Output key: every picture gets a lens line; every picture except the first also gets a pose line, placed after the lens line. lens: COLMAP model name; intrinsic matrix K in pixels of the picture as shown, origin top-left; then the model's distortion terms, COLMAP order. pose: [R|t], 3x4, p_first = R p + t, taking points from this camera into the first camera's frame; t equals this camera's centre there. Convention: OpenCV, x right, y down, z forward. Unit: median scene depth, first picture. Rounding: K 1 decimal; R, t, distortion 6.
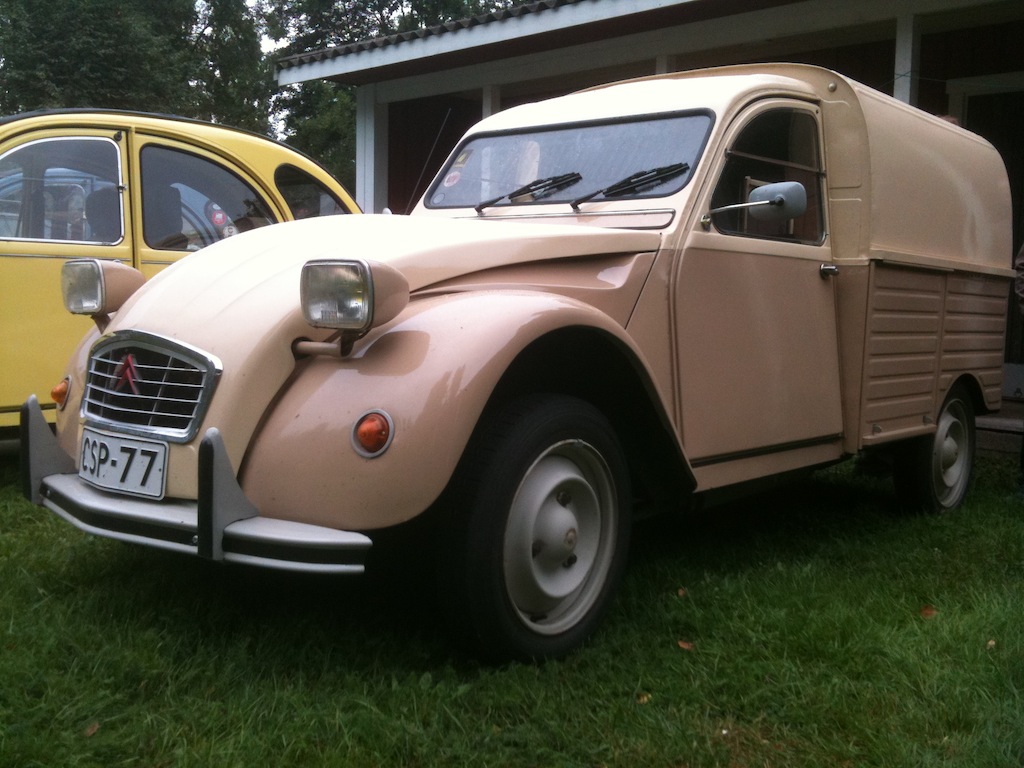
lens RADIAL K [[1076.0, 0, 512.0], [0, 1076.0, 384.0], [0, 0, 1]] dist [0.118779, -0.448124]
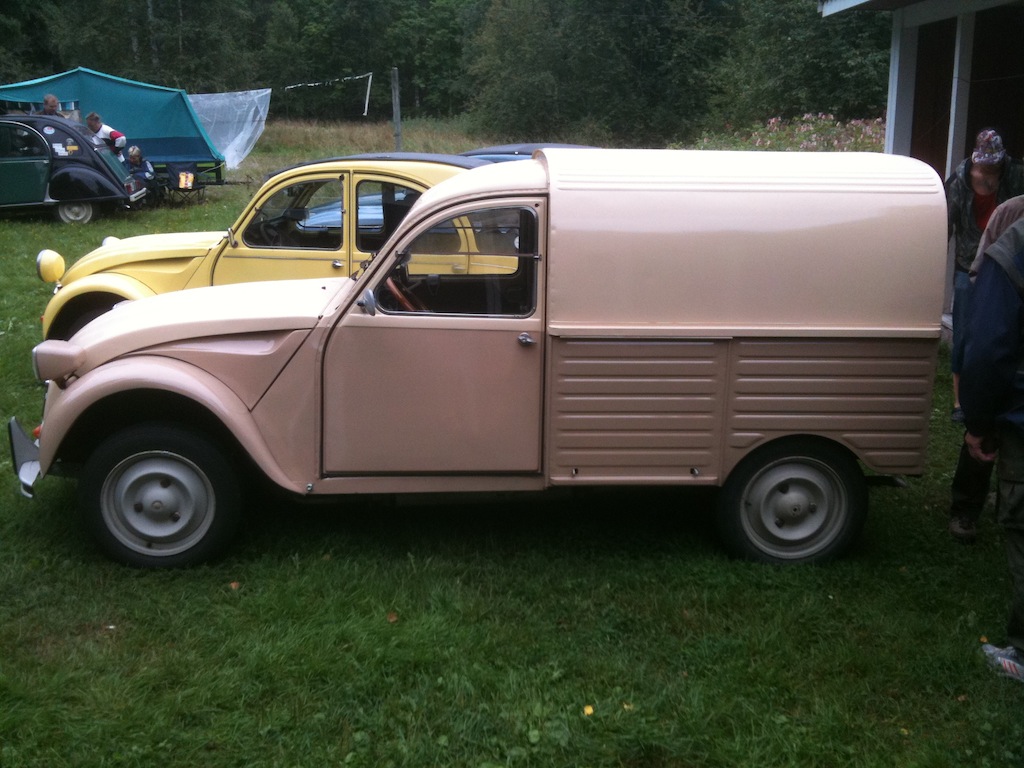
lens RADIAL K [[1076.0, 0, 512.0], [0, 1076.0, 384.0], [0, 0, 1]] dist [0.118779, -0.448124]
pose [[0.694188, 0.143480, -0.705349, 1.324586], [-0.045930, 0.986764, 0.155522, -0.281532], [0.718327, -0.075565, 0.691590, 0.169095]]
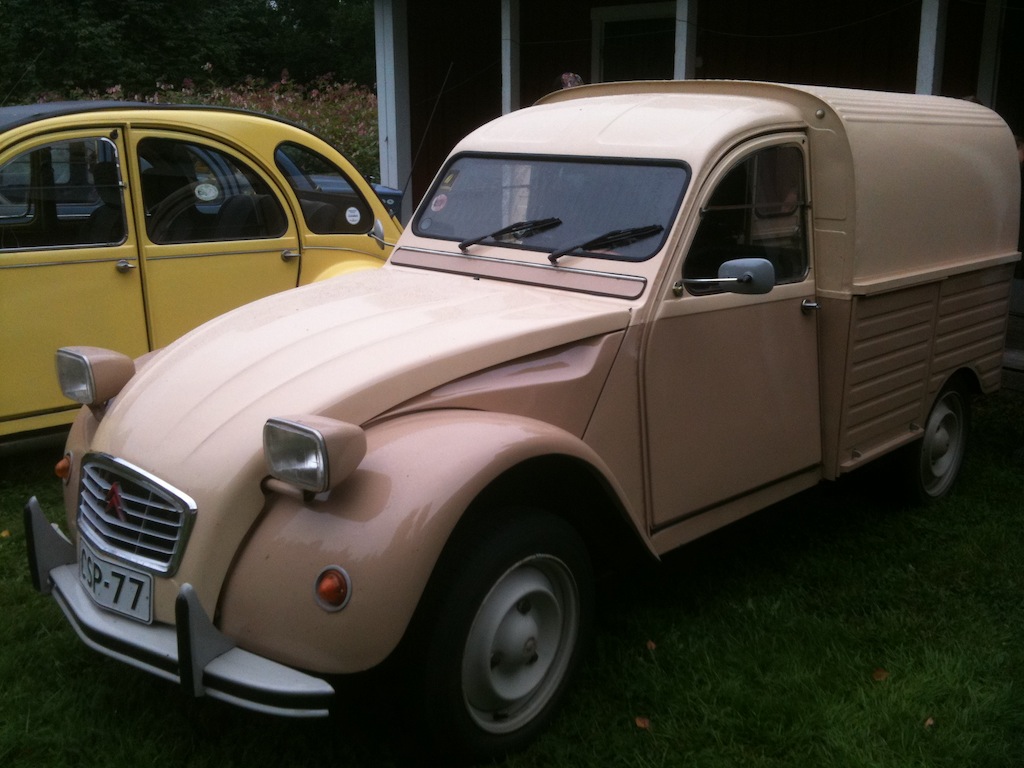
lens RADIAL K [[1076.0, 0, 512.0], [0, 1076.0, 384.0], [0, 0, 1]] dist [0.118779, -0.448124]
pose [[0.998852, -0.009584, -0.046926, 0.072308], [0.017107, 0.986537, 0.162642, -0.233163], [0.044735, -0.163258, 0.985569, -0.015593]]
